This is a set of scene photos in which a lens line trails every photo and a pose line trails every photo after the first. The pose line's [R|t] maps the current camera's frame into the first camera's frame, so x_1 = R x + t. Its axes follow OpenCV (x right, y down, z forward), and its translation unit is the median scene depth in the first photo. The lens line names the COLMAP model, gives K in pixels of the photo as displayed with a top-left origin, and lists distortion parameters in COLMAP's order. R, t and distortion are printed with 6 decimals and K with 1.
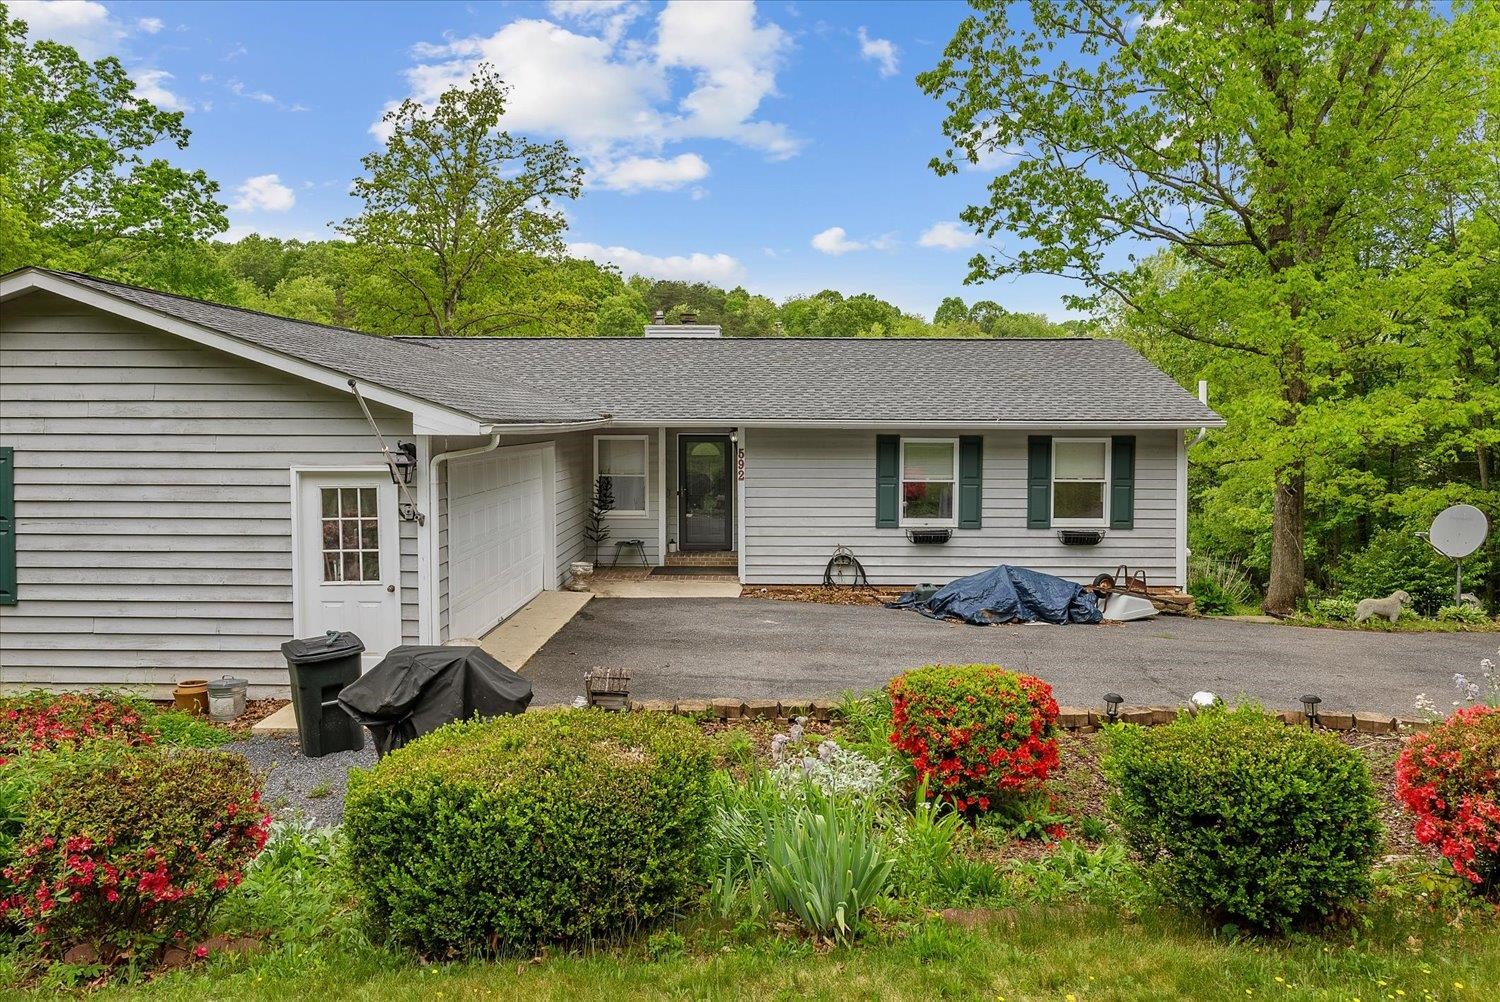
lens RADIAL K [[1038.2, 0, 750.0], [0, 1038.2, 453.4], [0, 0, 1]] dist [0.002325, 0.010155]
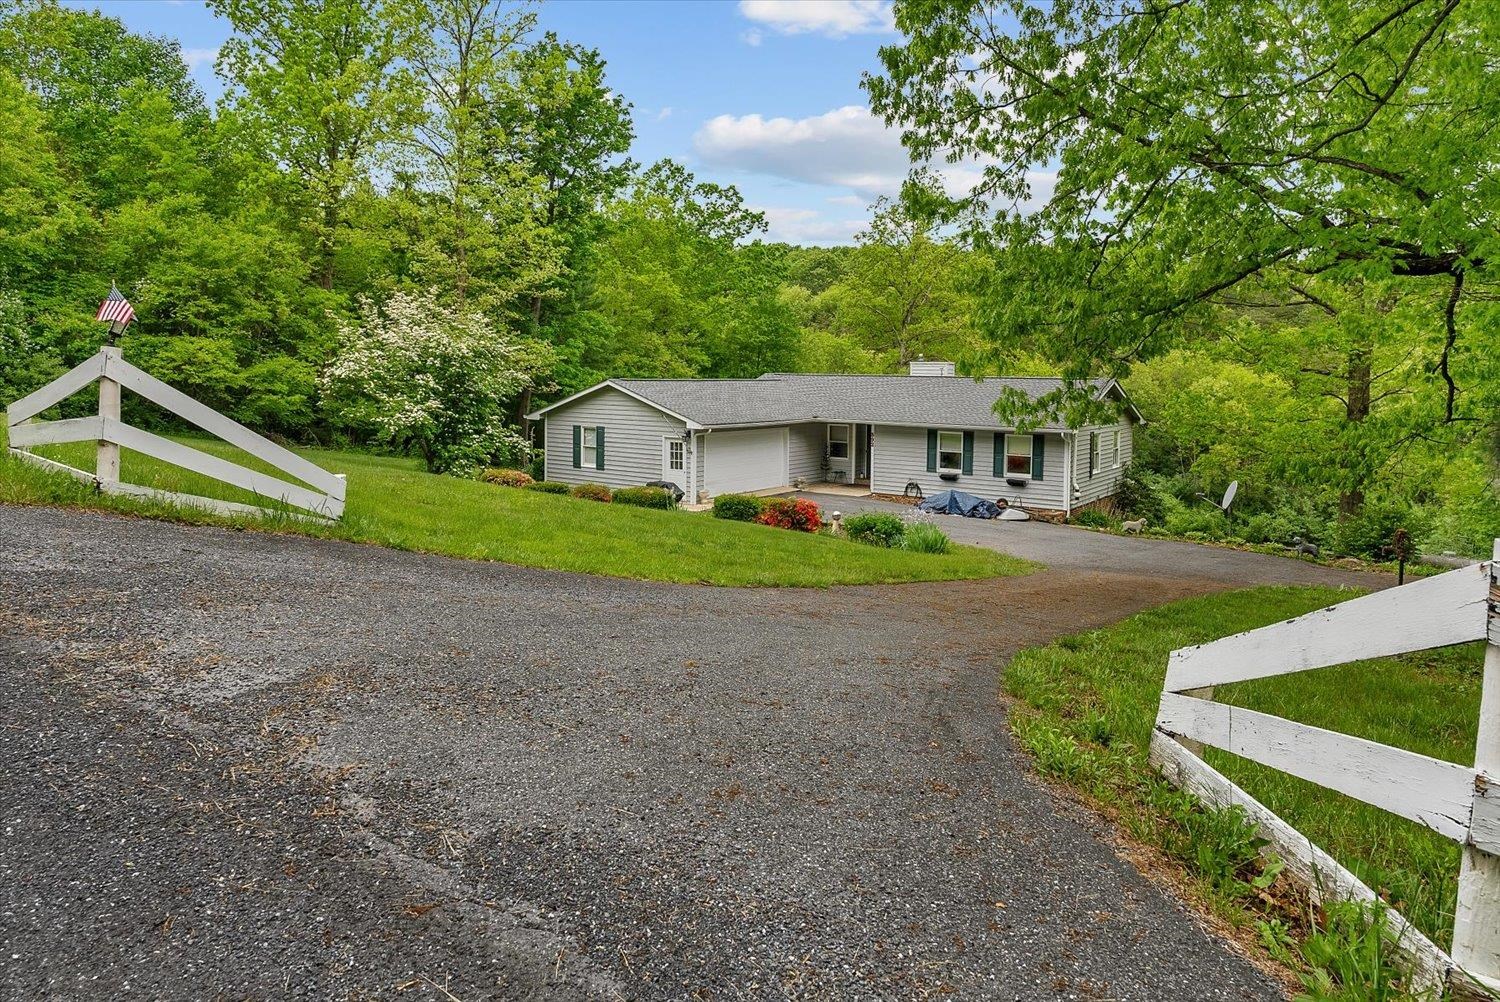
lens RADIAL K [[970.6, 0, 762.8], [0, 970.6, 411.1], [0, 0, 1]] dist [-0.002025, -0.000381]
pose [[0.832180, 0.032207, -0.553570, 0.964242], [-0.031416, 0.999447, 0.010921, -0.067500], [0.553615, 0.008302, 0.832731, -0.899842]]
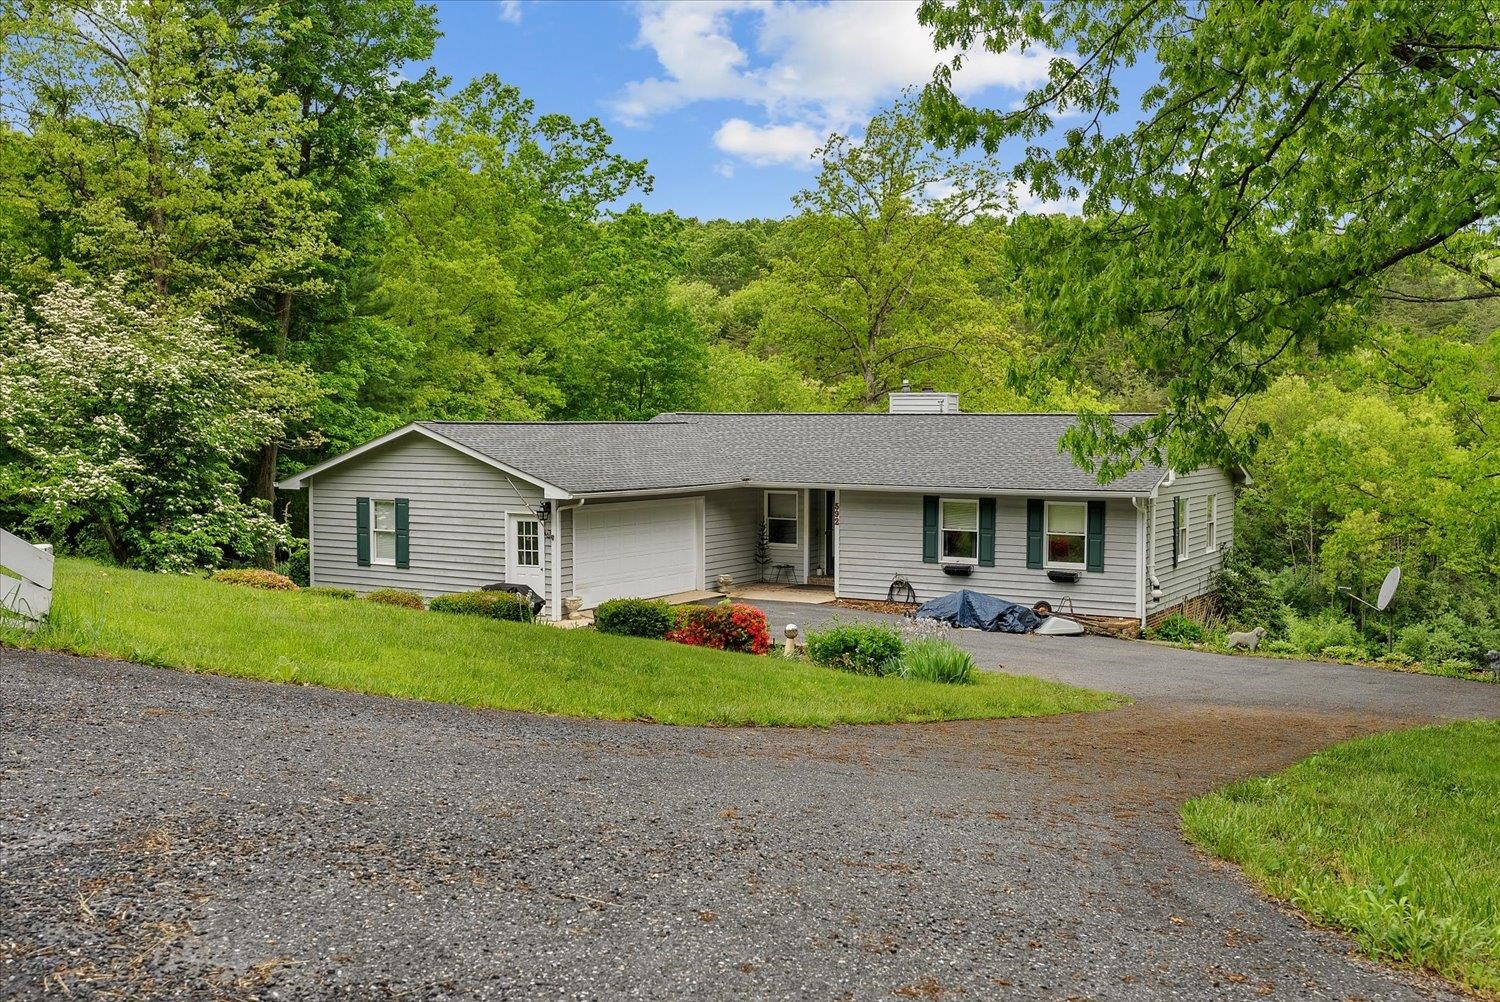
lens RADIAL K [[1529.5, 0, 755.5], [0, 1529.5, 503.8], [0, 0, 1]] dist [0.018176, 0.000000]
pose [[0.872737, 0.027686, -0.487405, 0.925988], [-0.018703, 0.999554, 0.023288, -0.050856], [0.487832, -0.011209, 0.872865, -0.904844]]
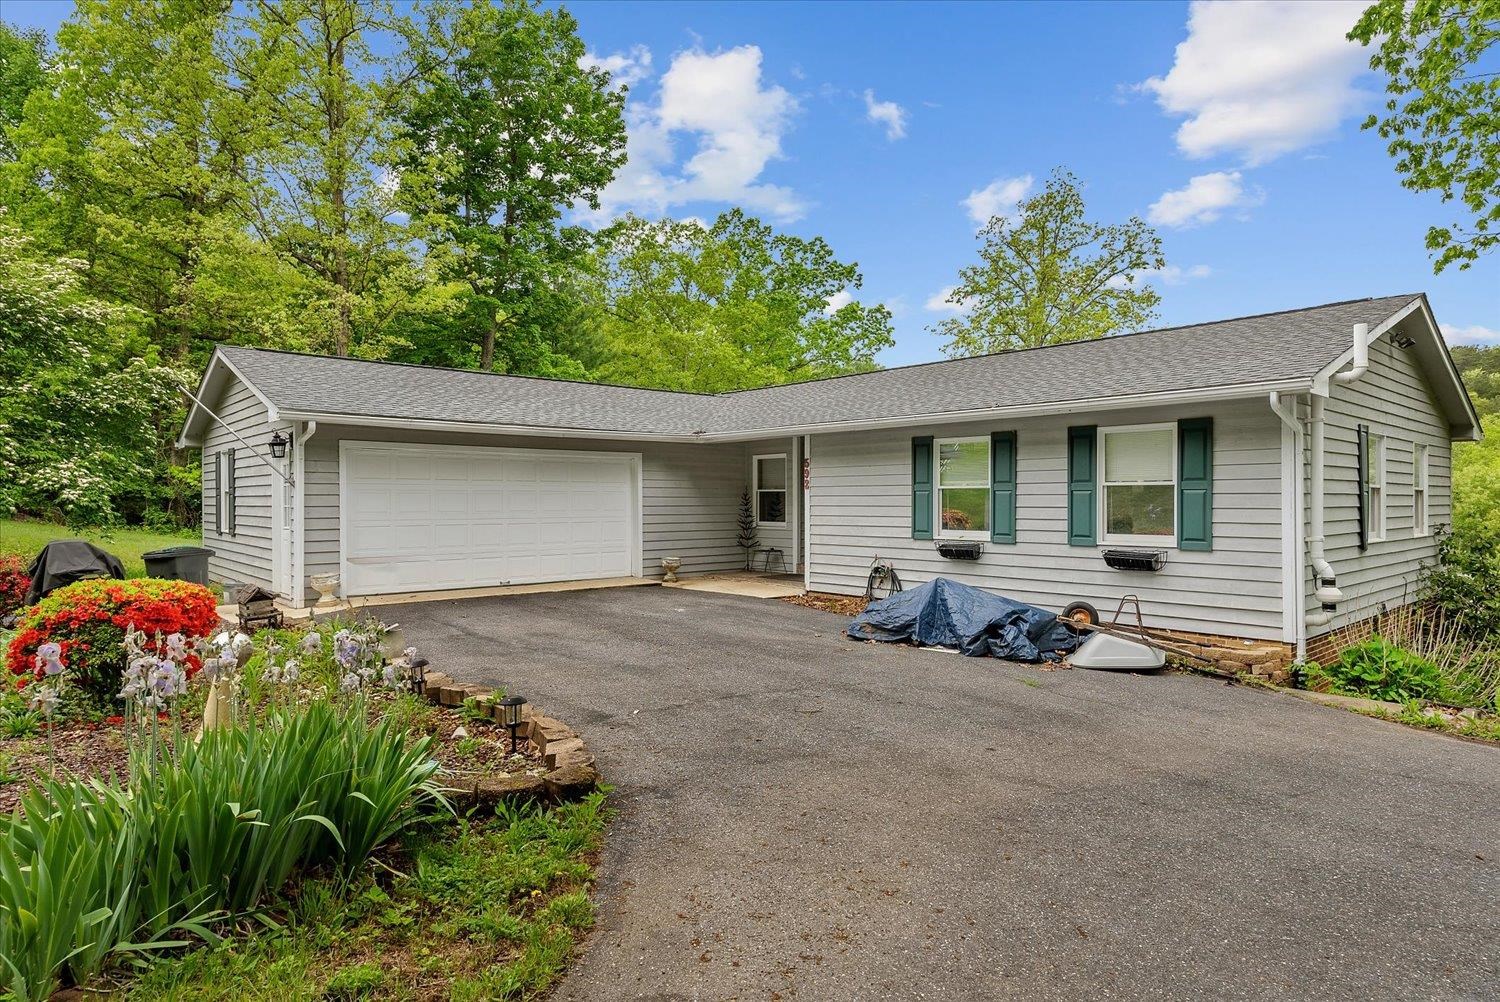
lens RADIAL K [[856.8, 0, 753.2], [0, 856.8, 498.6], [0, 0, 1]] dist [-0.006150, 0.003440]
pose [[0.676589, -0.005723, -0.736339, 0.581869], [-0.022557, 0.999339, -0.028494, 0.060672], [0.736016, 0.035888, 0.676012, 0.387450]]
